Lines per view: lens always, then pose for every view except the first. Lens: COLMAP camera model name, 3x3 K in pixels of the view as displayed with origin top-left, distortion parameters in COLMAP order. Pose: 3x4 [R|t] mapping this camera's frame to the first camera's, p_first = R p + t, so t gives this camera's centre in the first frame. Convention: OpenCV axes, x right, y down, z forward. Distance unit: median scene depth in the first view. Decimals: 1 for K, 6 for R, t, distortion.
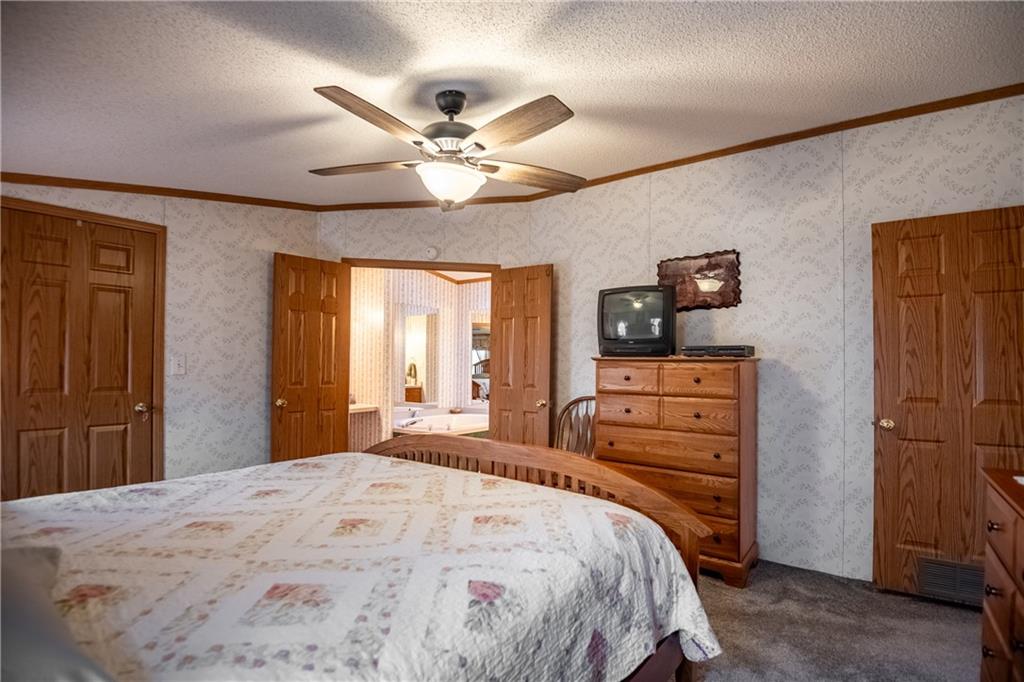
lens RADIAL K [[497.3, 0, 514.7], [0, 497.3, 352.2], [0, 0, 1]] dist [0.001214, 0.000152]
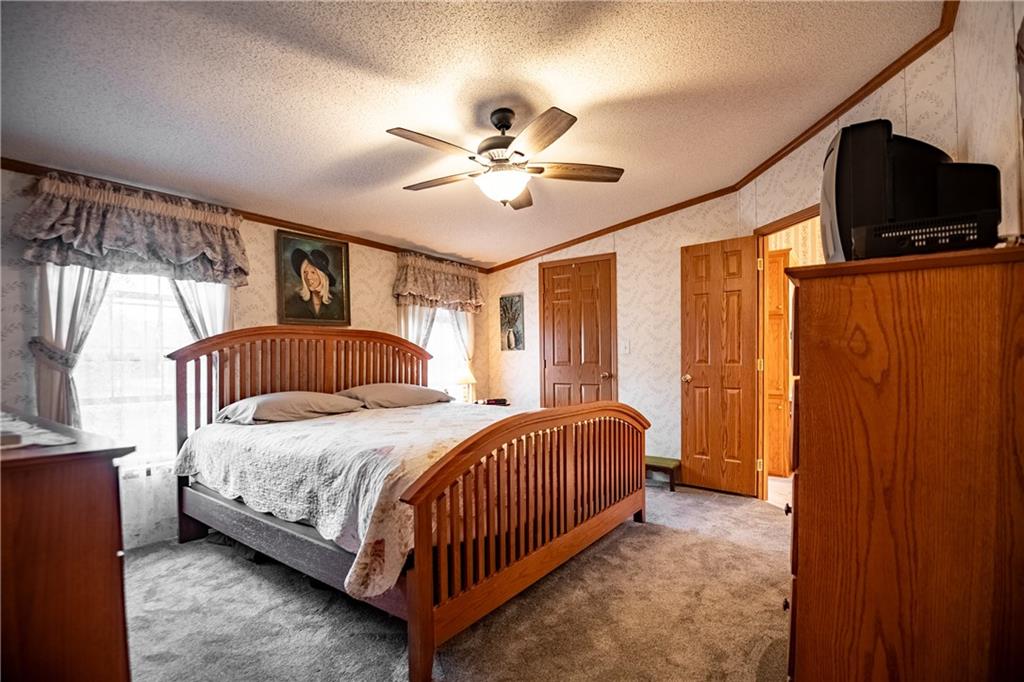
lens RADIAL K [[493.1, 0, 514.8], [0, 493.1, 352.5], [0, 0, 1]] dist [-0.000463, -0.025977]
pose [[0.010544, -0.028827, -0.999529, 0.718484], [0.024487, 0.999292, -0.028562, 0.074027], [0.999645, -0.024174, 0.011242, 0.667126]]
